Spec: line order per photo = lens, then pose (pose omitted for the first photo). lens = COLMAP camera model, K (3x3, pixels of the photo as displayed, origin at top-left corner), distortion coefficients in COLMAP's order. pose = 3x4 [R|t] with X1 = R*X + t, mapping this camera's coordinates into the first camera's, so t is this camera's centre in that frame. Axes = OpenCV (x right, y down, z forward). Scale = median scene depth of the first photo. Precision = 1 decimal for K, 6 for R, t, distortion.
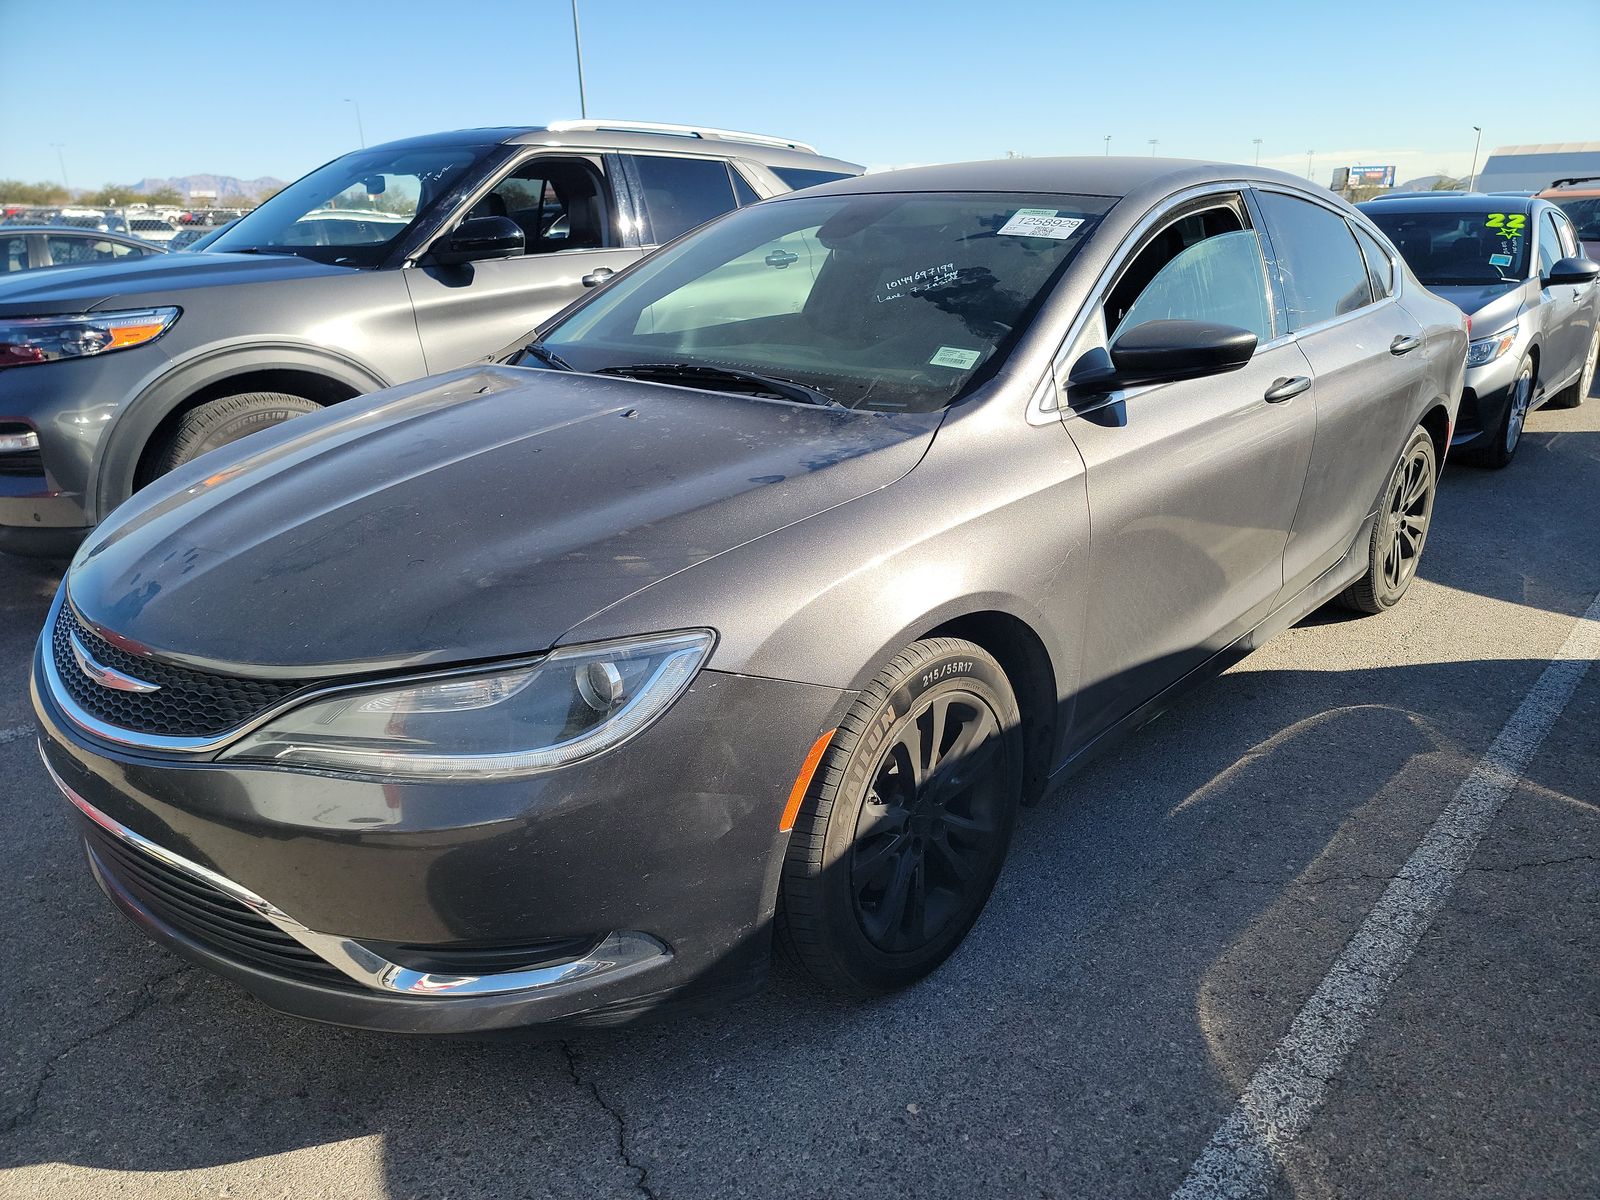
lens RADIAL K [[1128.2, 0, 822.8], [0, 1128.2, 639.3], [0, 0, 1]] dist [0.039817, -0.005281]
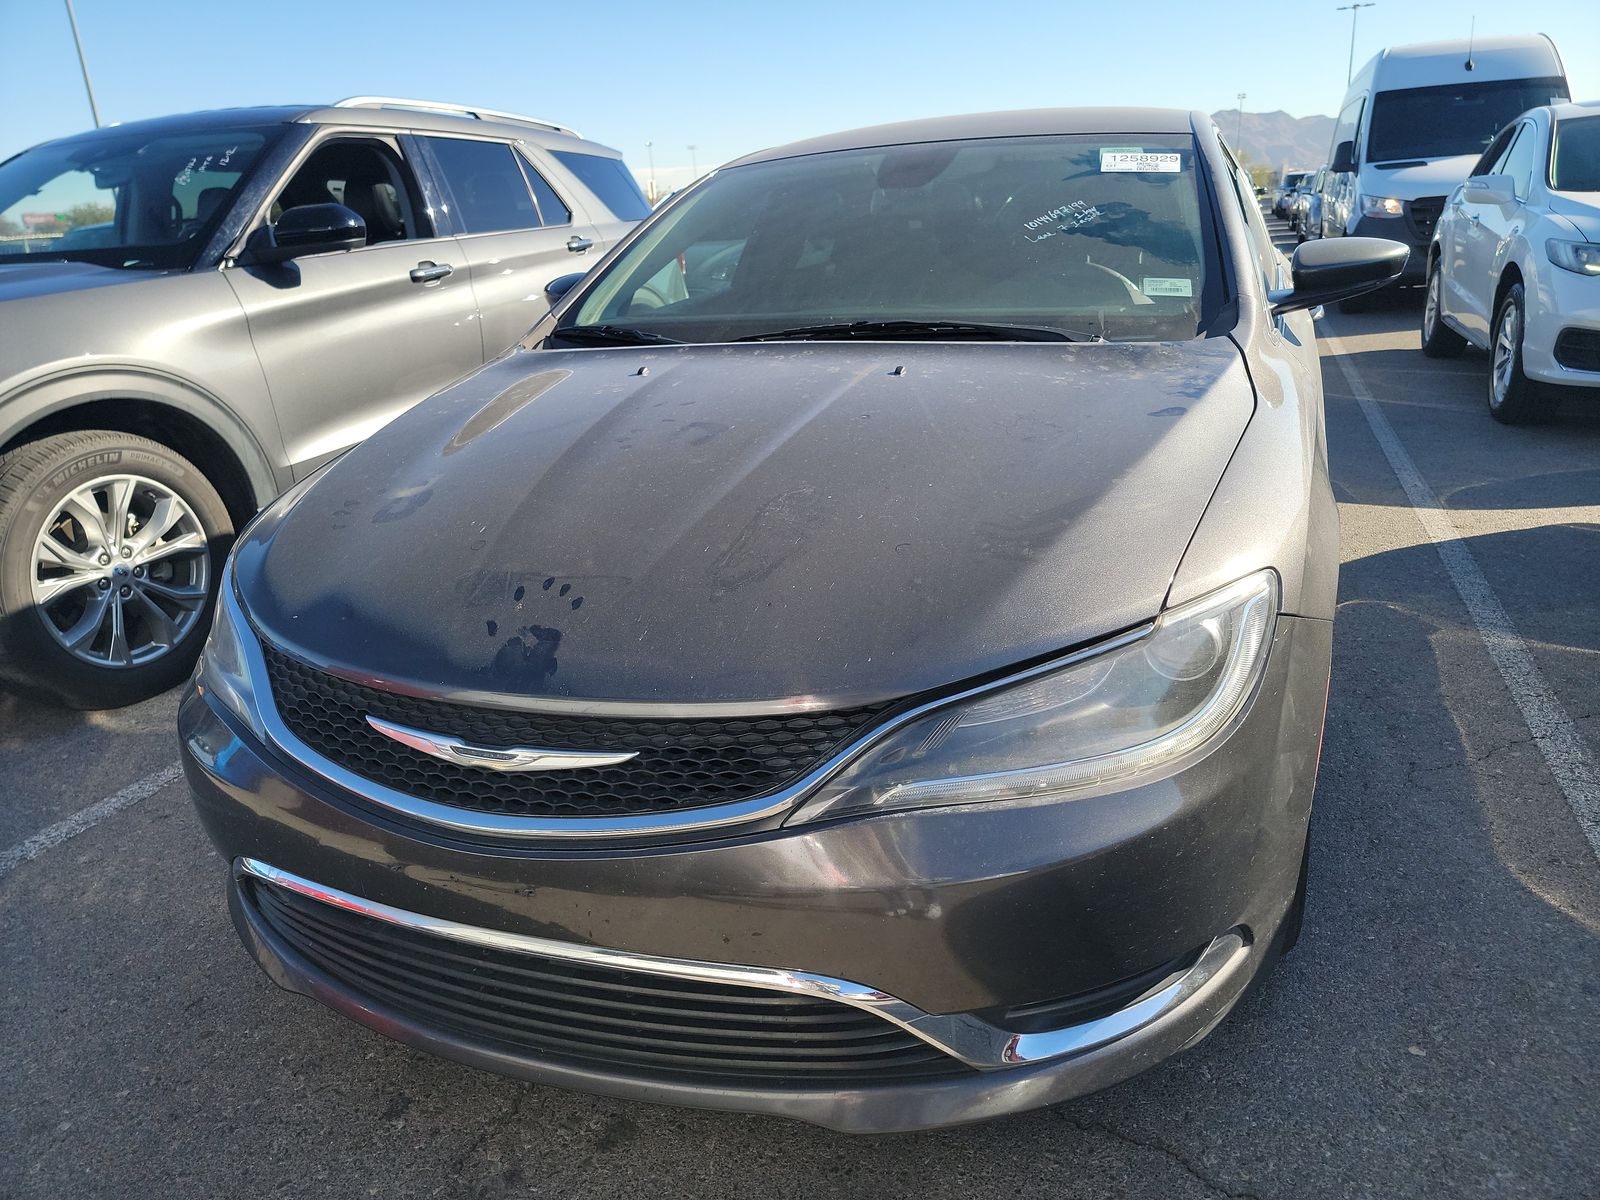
lens RADIAL K [[1131.1, 0, 800.0], [0, 1131.1, 600.0], [0, 0, 1]] dist [0.063155, -0.060061]
pose [[0.936894, -0.149518, 0.316030, -0.304619], [0.161184, 0.986864, -0.010941, -0.014173], [-0.310242, 0.061190, 0.948686, 0.107992]]
